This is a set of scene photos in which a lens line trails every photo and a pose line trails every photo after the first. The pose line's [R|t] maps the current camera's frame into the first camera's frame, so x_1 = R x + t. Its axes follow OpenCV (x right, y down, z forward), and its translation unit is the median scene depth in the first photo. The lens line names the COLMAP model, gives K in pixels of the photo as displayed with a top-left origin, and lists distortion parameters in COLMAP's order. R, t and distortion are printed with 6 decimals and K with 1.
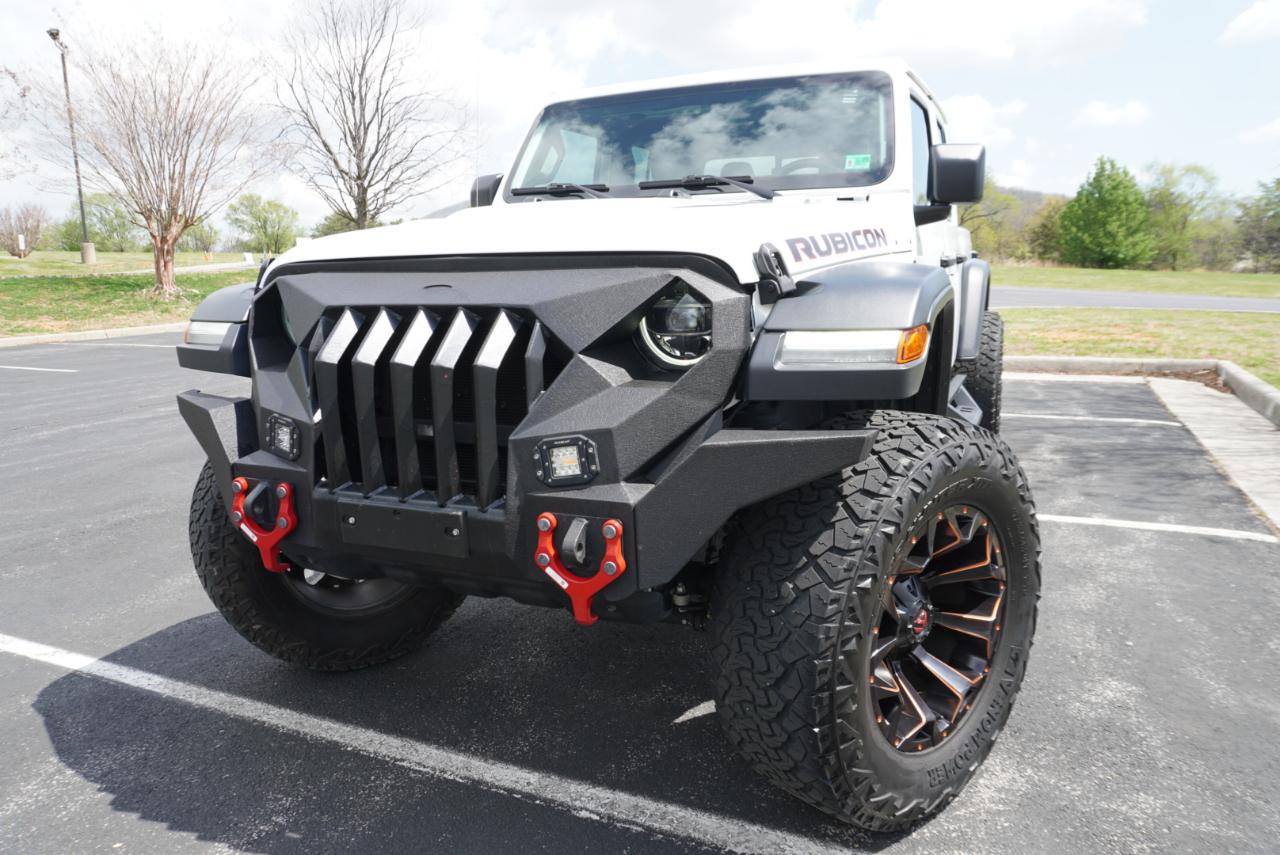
lens RADIAL K [[857.2, 0, 641.0], [0, 857.2, 423.1], [0, 0, 1]] dist [-0.047415, 0.033971]
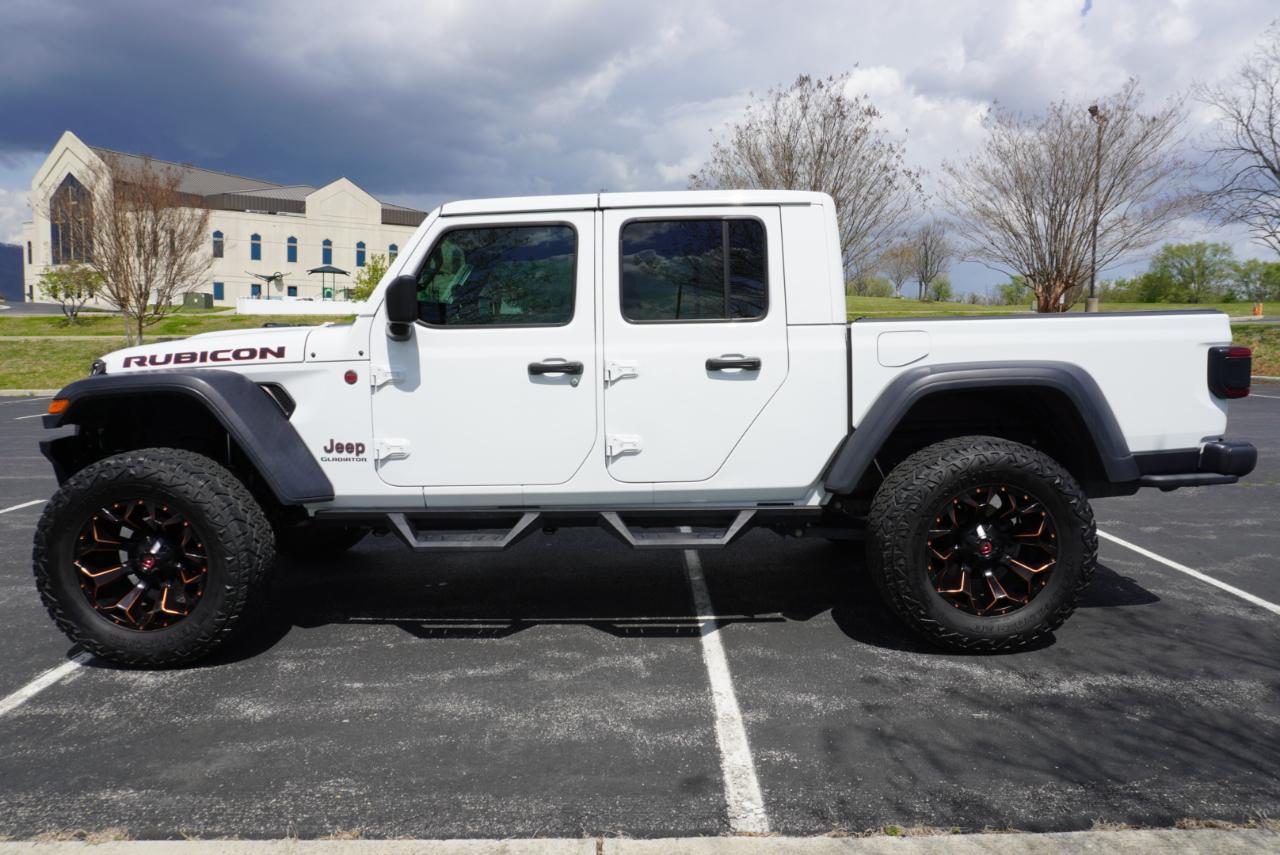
lens RADIAL K [[857.2, 0, 640.6], [0, 857.2, 426.4], [0, 0, 1]] dist [-0.047415, 0.033971]
pose [[0.404522, 0.121632, -0.906404, 1.930459], [-0.169034, 0.983984, 0.056604, -0.280476], [0.898771, 0.130315, 0.418603, 0.949654]]
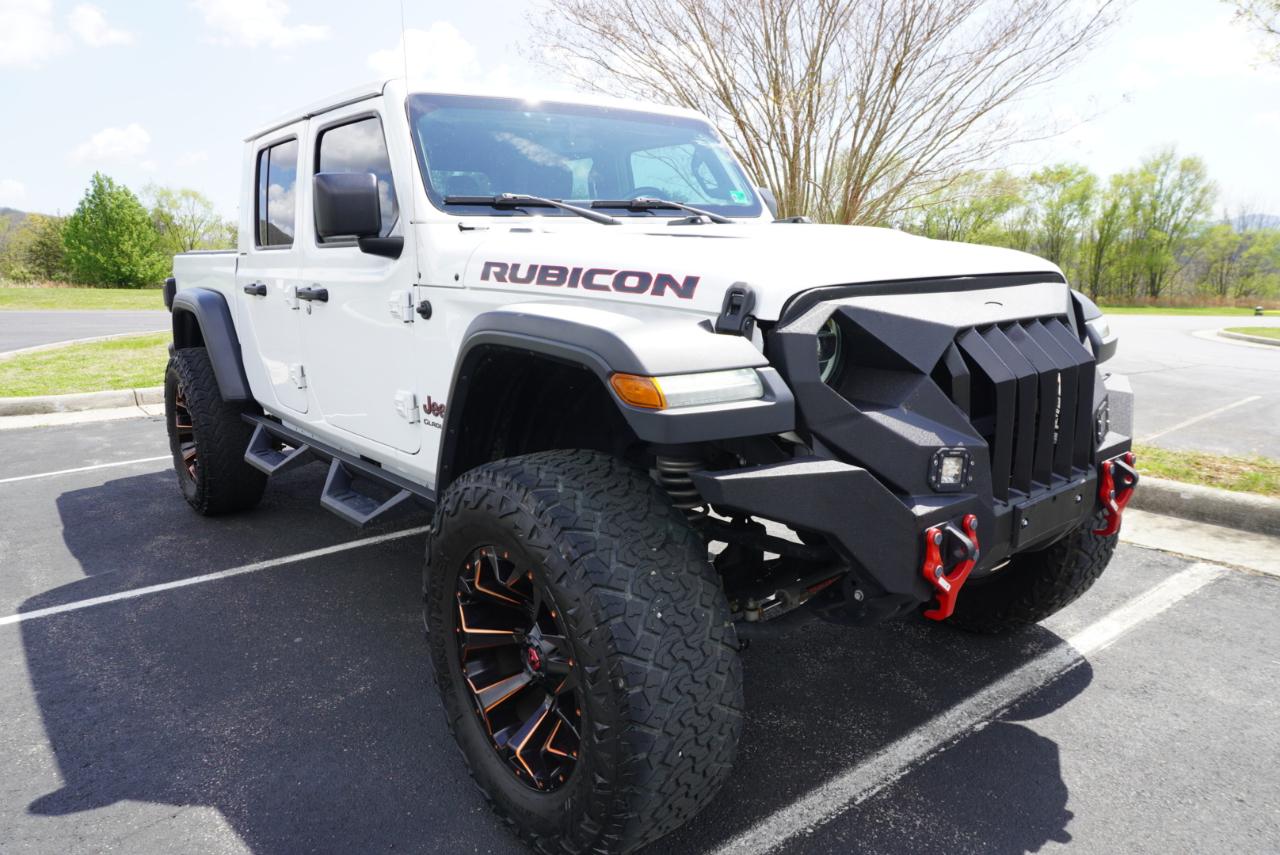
lens RADIAL K [[857.2, 0, 637.0], [0, 857.2, 427.2], [0, 0, 1]] dist [-0.047415, 0.033971]
pose [[0.476088, -0.157660, 0.865149, -1.064770], [0.172952, 0.981370, 0.083665, -0.126678], [-0.862222, 0.109798, 0.494486, 0.633135]]
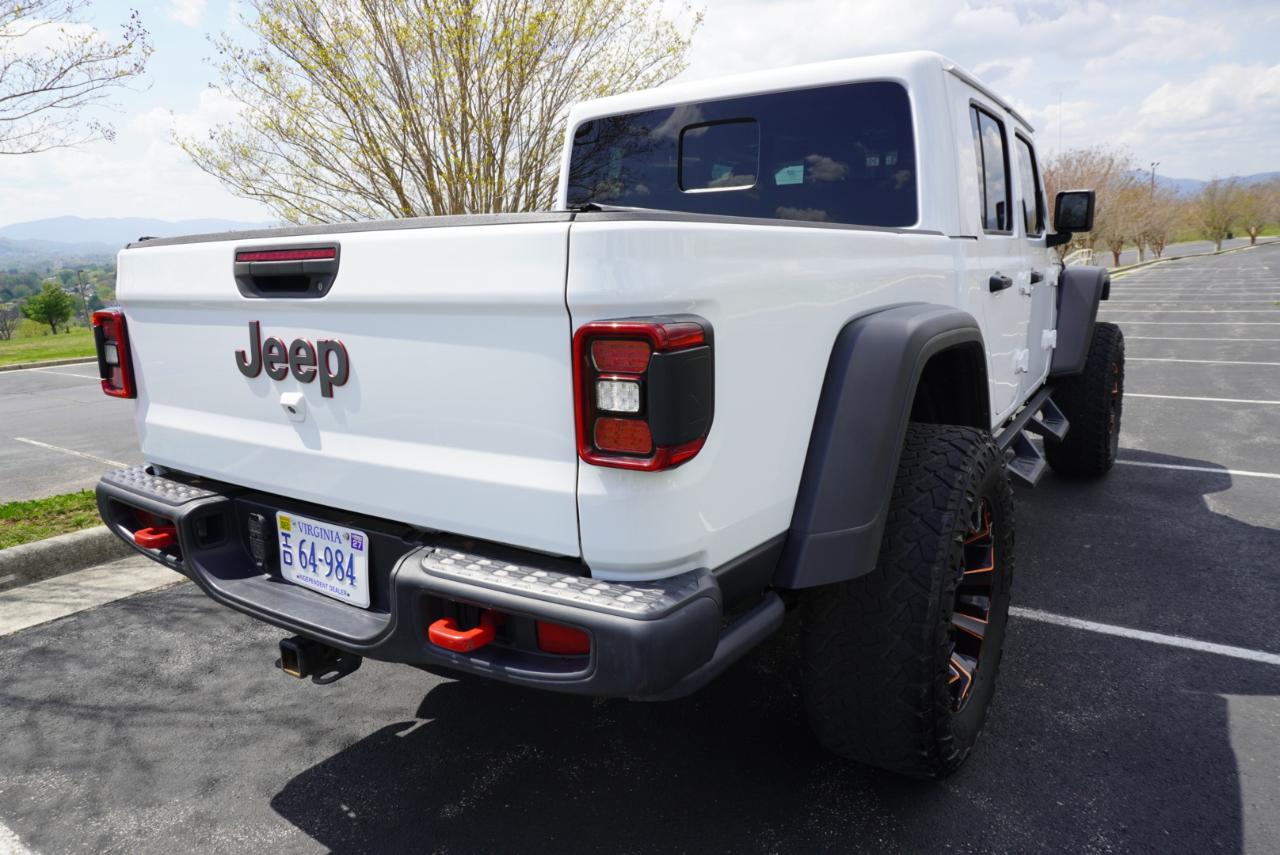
lens RADIAL K [[857.2, 0, 633.0], [0, 857.2, 422.5], [0, 0, 1]] dist [-0.047415, 0.033971]
pose [[-0.980170, 0.019900, 0.197158, 0.274105], [0.091447, 0.928089, 0.360954, -0.672847], [-0.175798, 0.371825, -0.911505, 3.281496]]
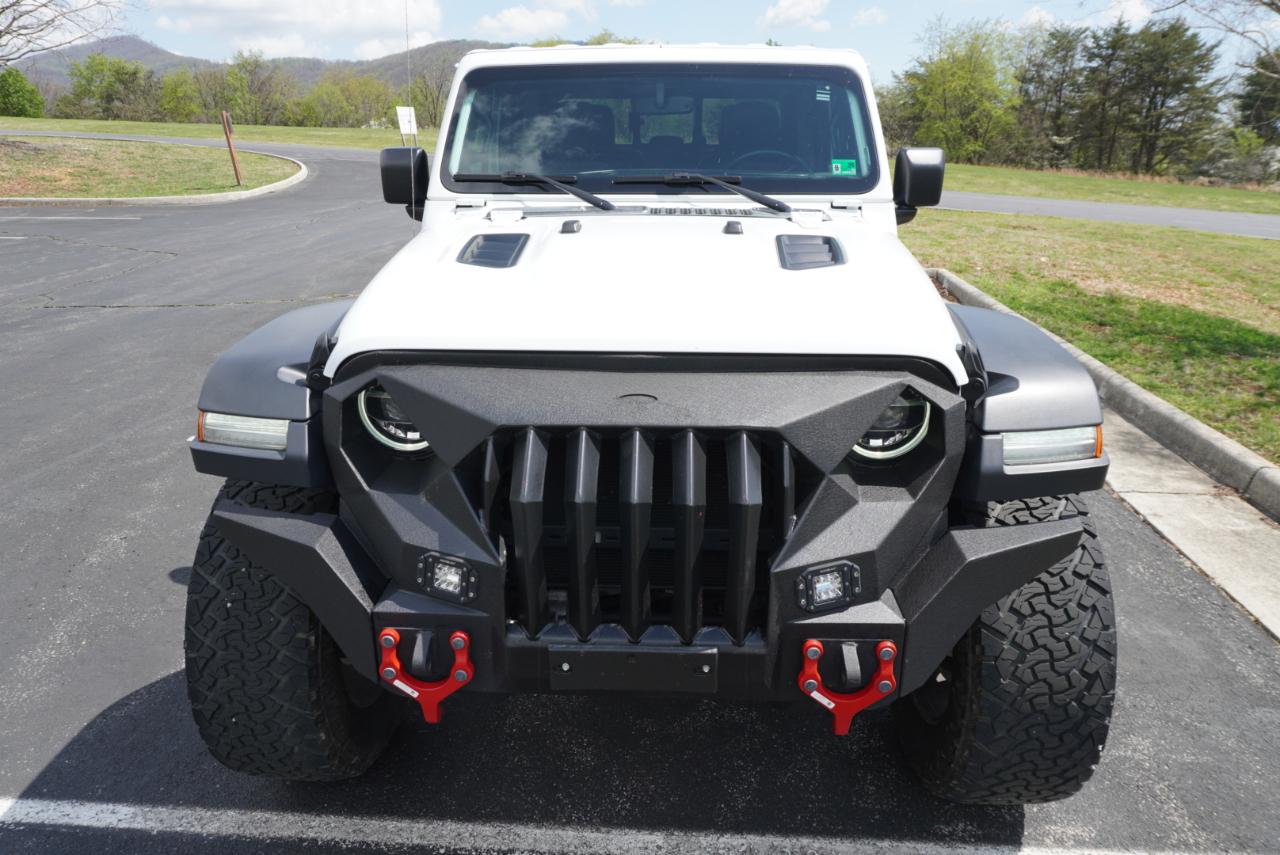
lens RADIAL K [[857.2, 0, 637.7], [0, 857.2, 426.2], [0, 0, 1]] dist [-0.047415, 0.033971]
pose [[0.935686, -0.090743, 0.340965, -0.396426], [0.040200, 0.987487, 0.152489, -0.192303], [-0.350536, -0.128975, 0.927626, 0.126236]]
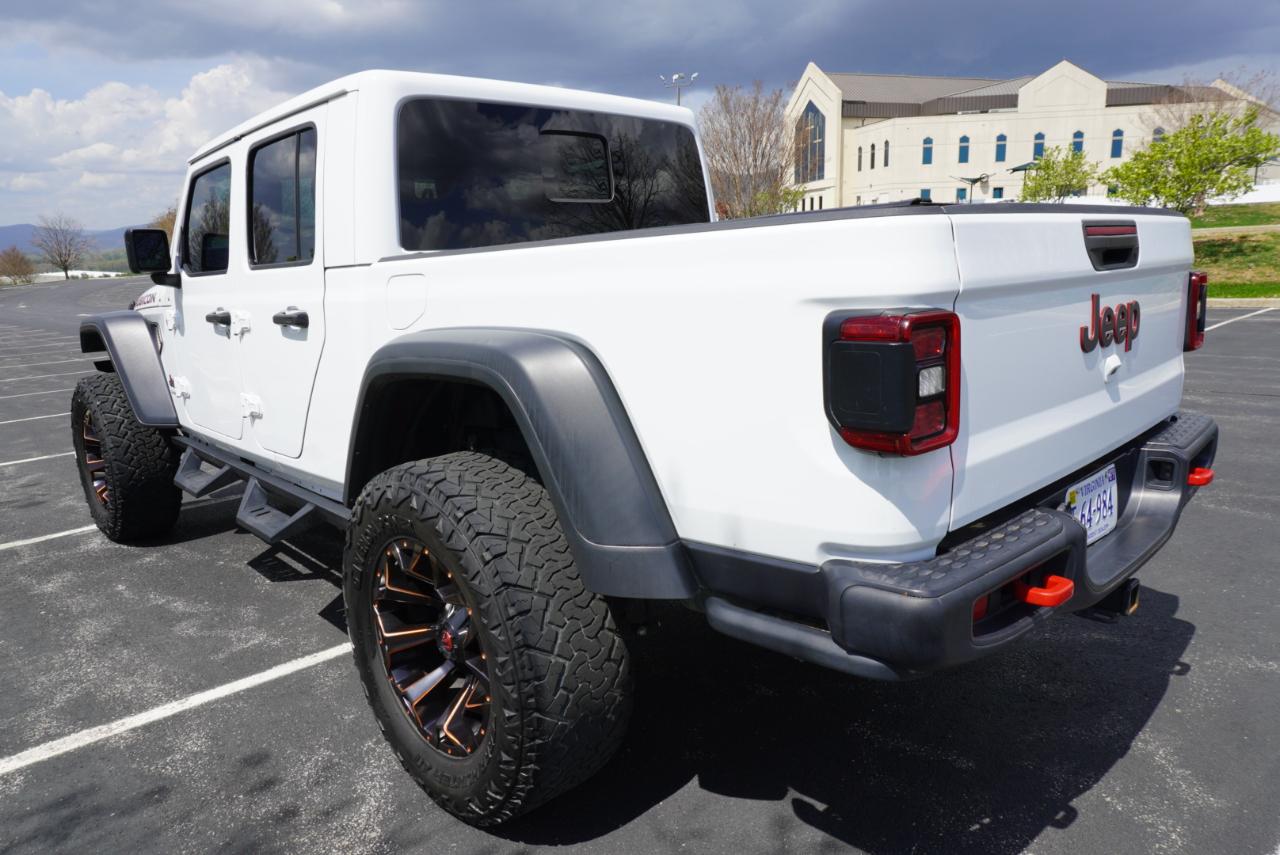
lens RADIAL K [[857.2, 0, 634.6], [0, 857.2, 422.3], [0, 0, 1]] dist [-0.047415, 0.033971]
pose [[-0.389523, 0.219259, -0.894538, 1.532347], [-0.111226, 0.952943, 0.282007, -0.580430], [0.914276, 0.209344, -0.346806, 2.577176]]
